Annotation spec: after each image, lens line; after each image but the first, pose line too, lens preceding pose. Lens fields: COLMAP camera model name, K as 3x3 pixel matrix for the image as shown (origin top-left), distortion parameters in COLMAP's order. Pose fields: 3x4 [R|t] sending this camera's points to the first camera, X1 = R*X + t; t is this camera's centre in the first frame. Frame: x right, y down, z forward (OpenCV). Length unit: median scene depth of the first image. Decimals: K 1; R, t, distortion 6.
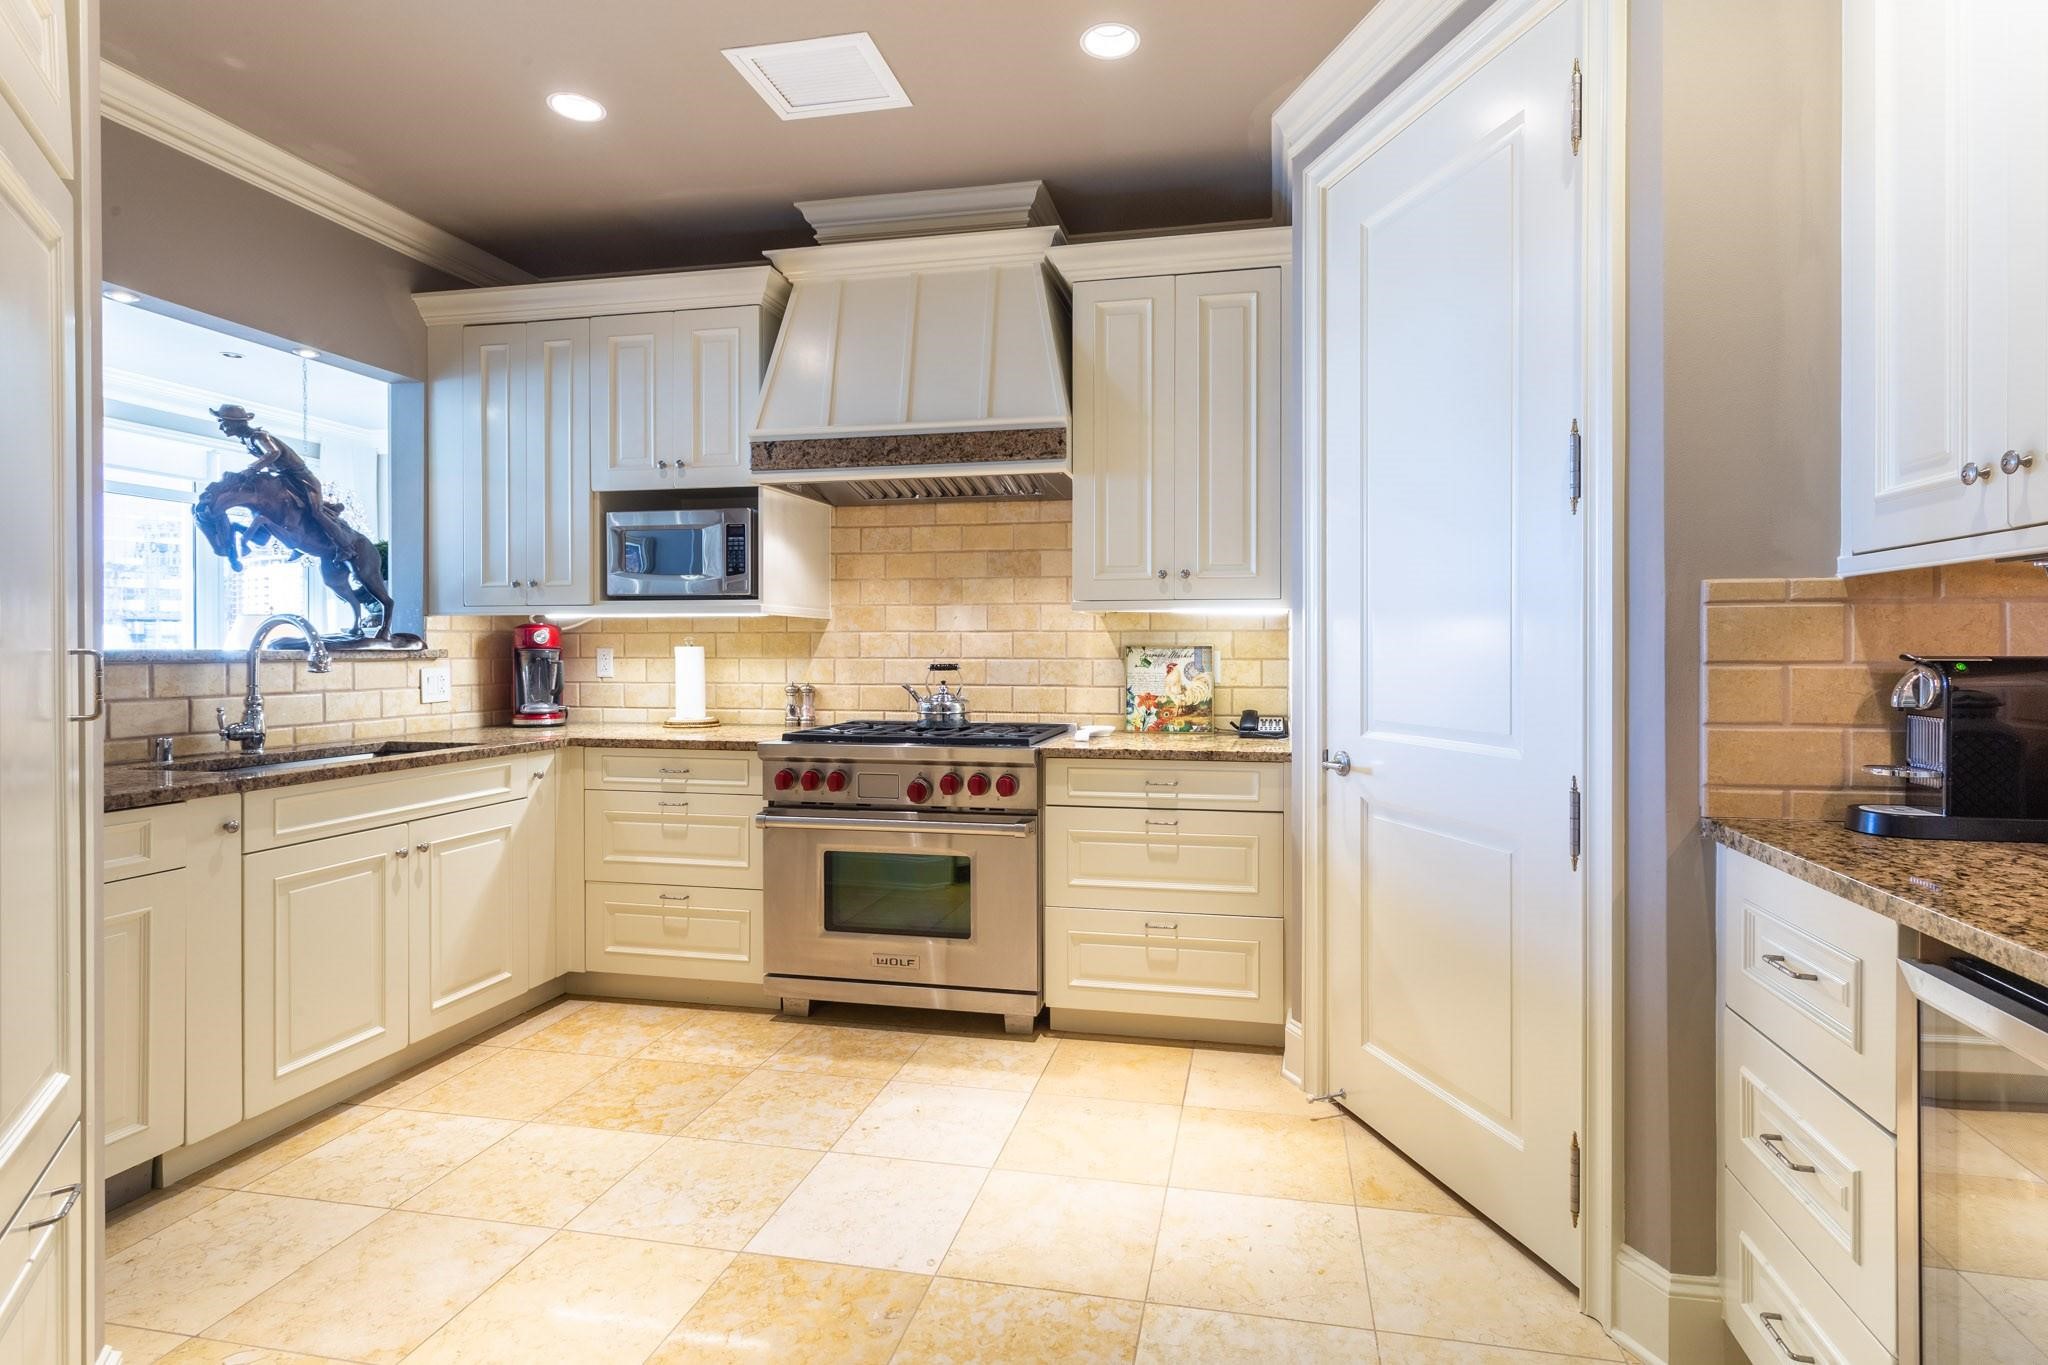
lens RADIAL K [[988.2, 0, 1064.4], [0, 988.2, 643.6], [0, 0, 1]] dist [0.004702, 0.001956]
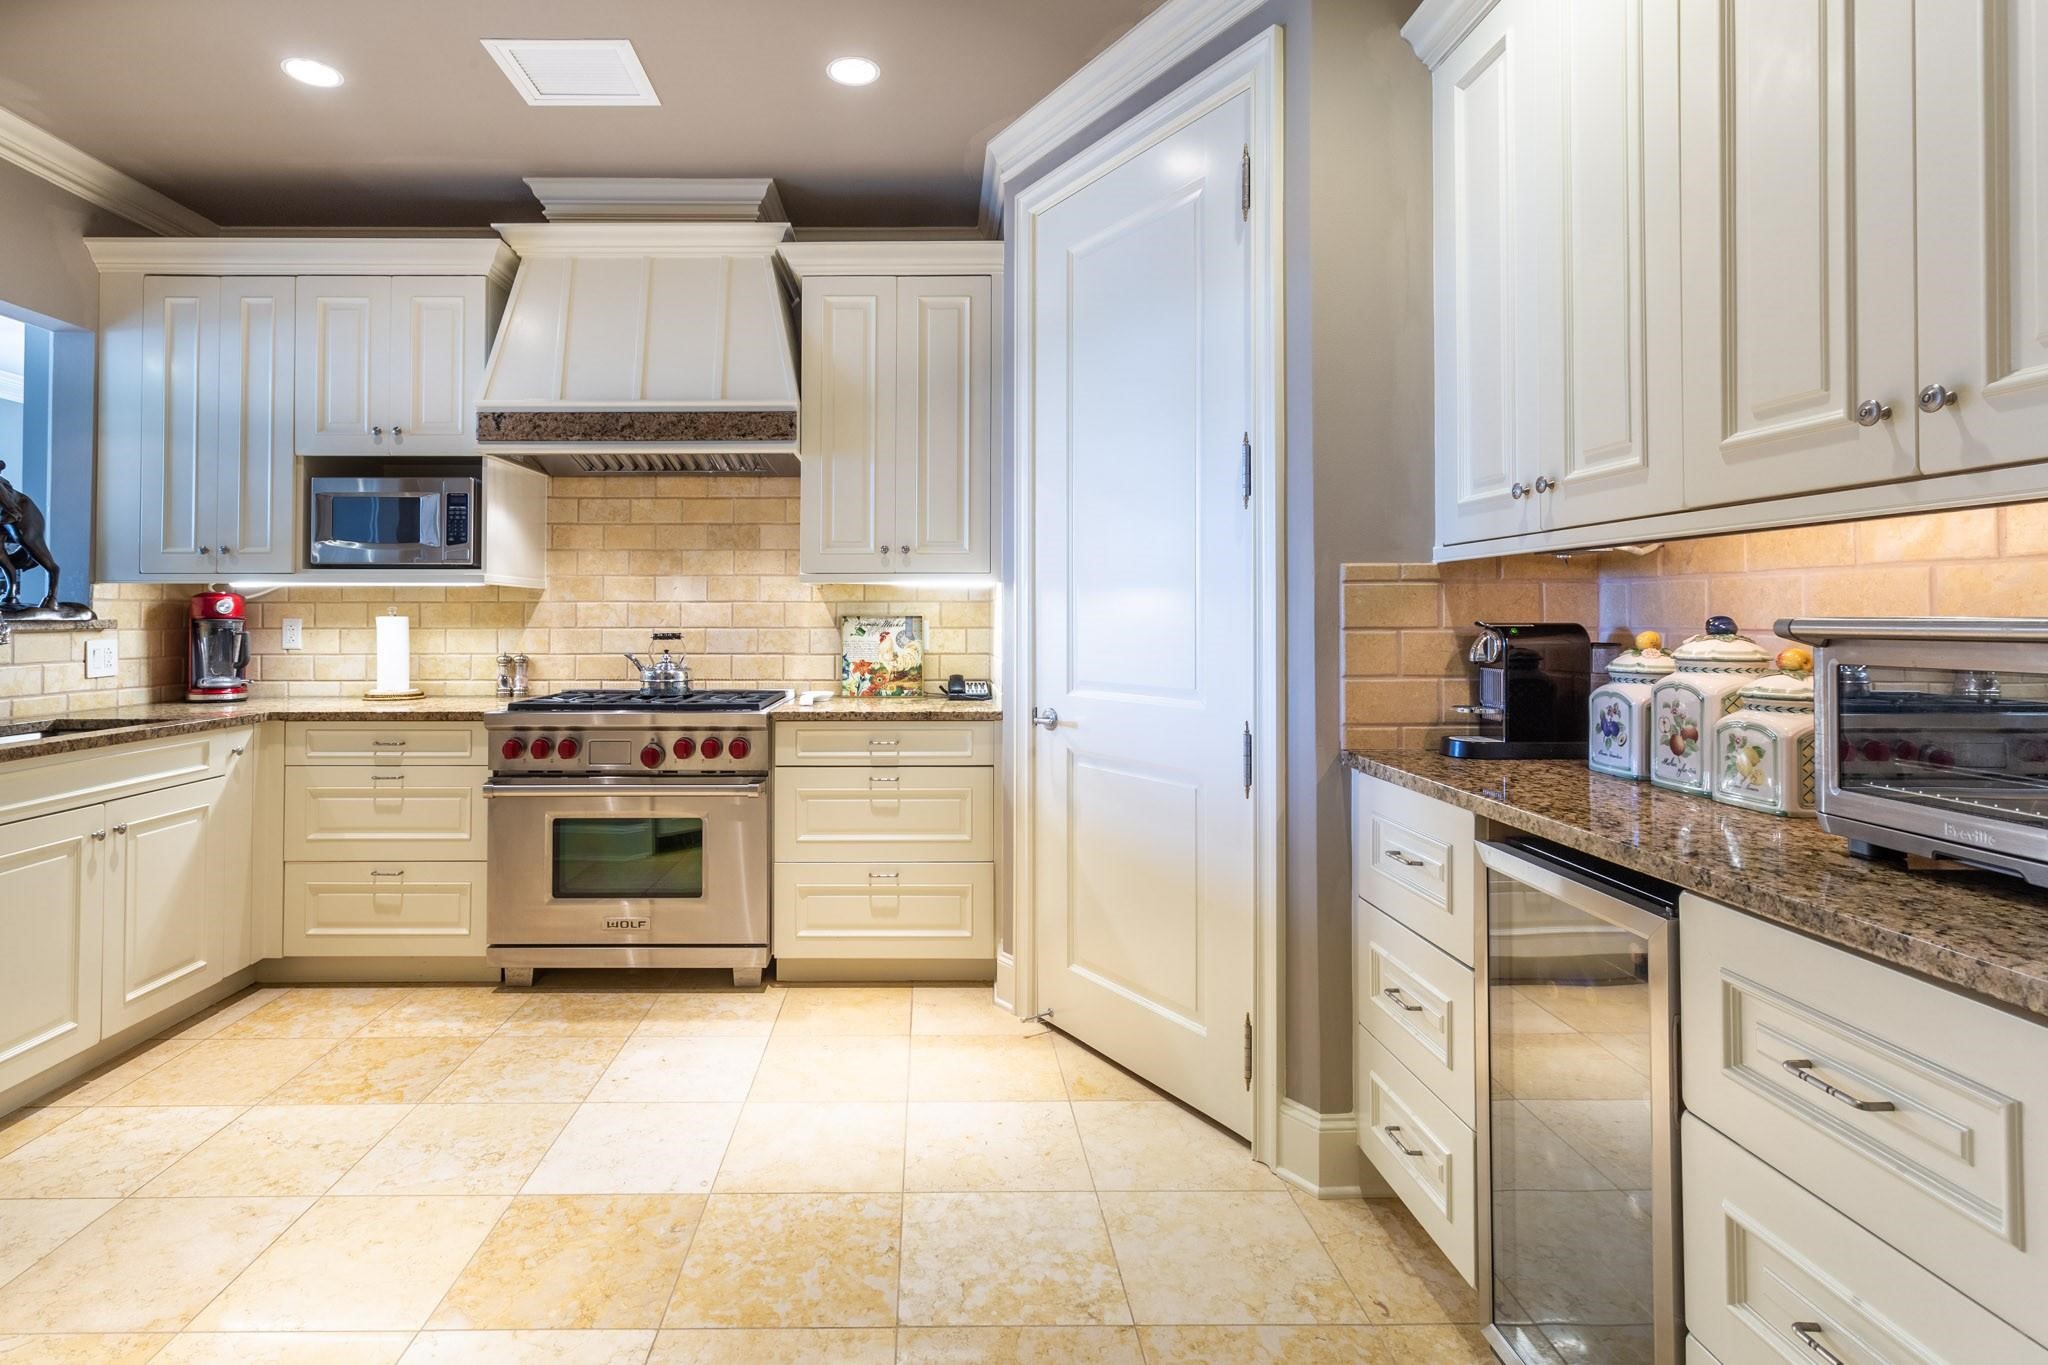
lens RADIAL K [[988.2, 0, 938.8], [0, 988.2, 599.0], [0, 0, 1]] dist [0.004702, 0.001956]
pose [[0.979568, 0.003060, 0.201088, -0.068914], [-0.000055, 0.999888, -0.014949, 0.000274], [-0.201111, 0.014633, 0.979459, -0.083079]]
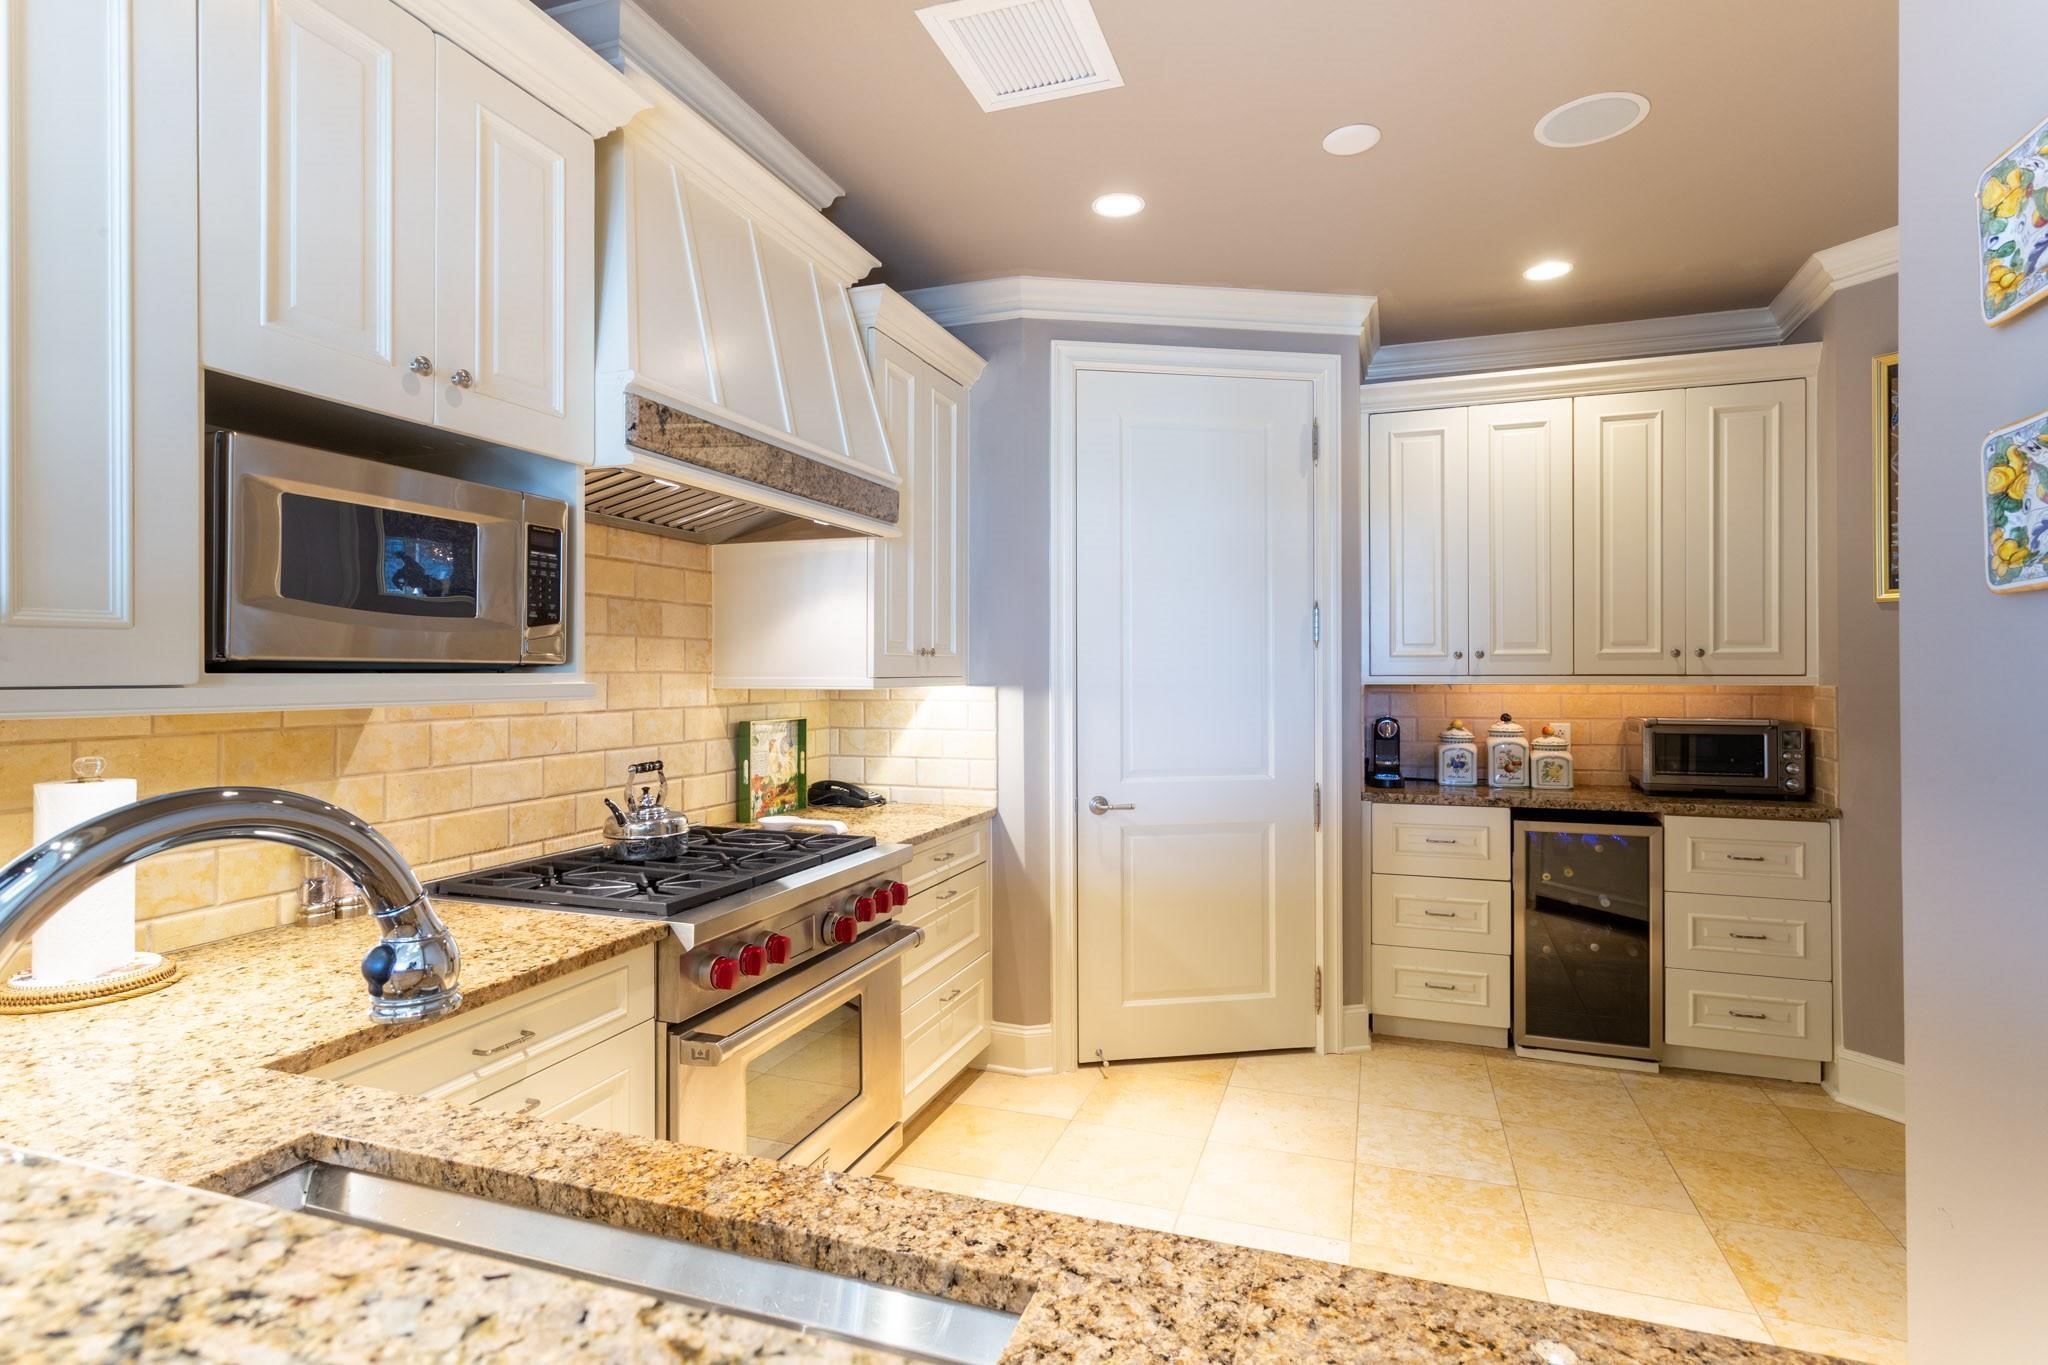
lens RADIAL K [[988.2, 0, 973.5], [0, 988.2, 664.4], [0, 0, 1]] dist [0.004702, 0.001956]
pose [[0.179352, 0.006090, 0.983766, -1.002455], [-0.000645, 0.999981, -0.006073, -0.057869], [-0.983785, 0.000454, 0.179352, 0.867902]]
